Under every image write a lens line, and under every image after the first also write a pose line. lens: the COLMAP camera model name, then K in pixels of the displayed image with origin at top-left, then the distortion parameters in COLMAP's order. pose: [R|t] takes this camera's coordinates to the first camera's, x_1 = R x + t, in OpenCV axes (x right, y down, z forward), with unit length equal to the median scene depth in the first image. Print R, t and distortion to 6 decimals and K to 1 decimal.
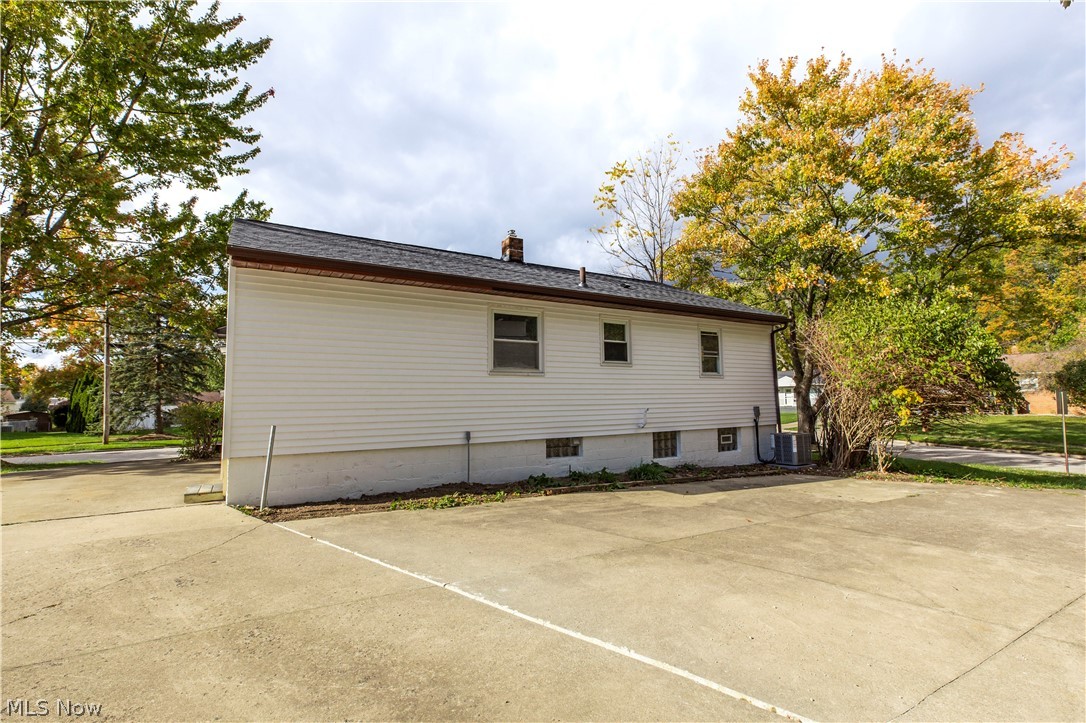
lens RADIAL K [[490.6, 0, 536.6], [0, 490.6, 362.0], [0, 0, 1]] dist [-0.010293, -0.000984]
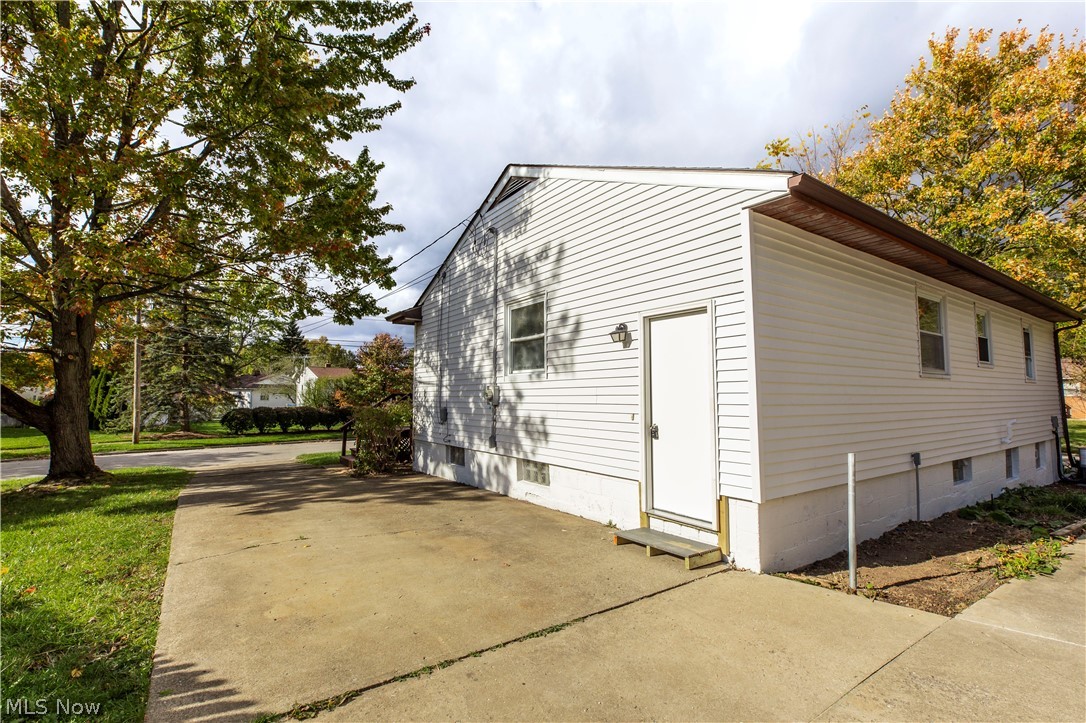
lens RADIAL K [[490.6, 0, 535.8], [0, 490.6, 359.5], [0, 0, 1]] dist [-0.010293, -0.000984]
pose [[0.998451, 0.016720, 0.053069, -0.400875], [-0.016952, 0.999849, 0.003917, 0.003485], [-0.052995, -0.004811, 0.998583, 0.155142]]
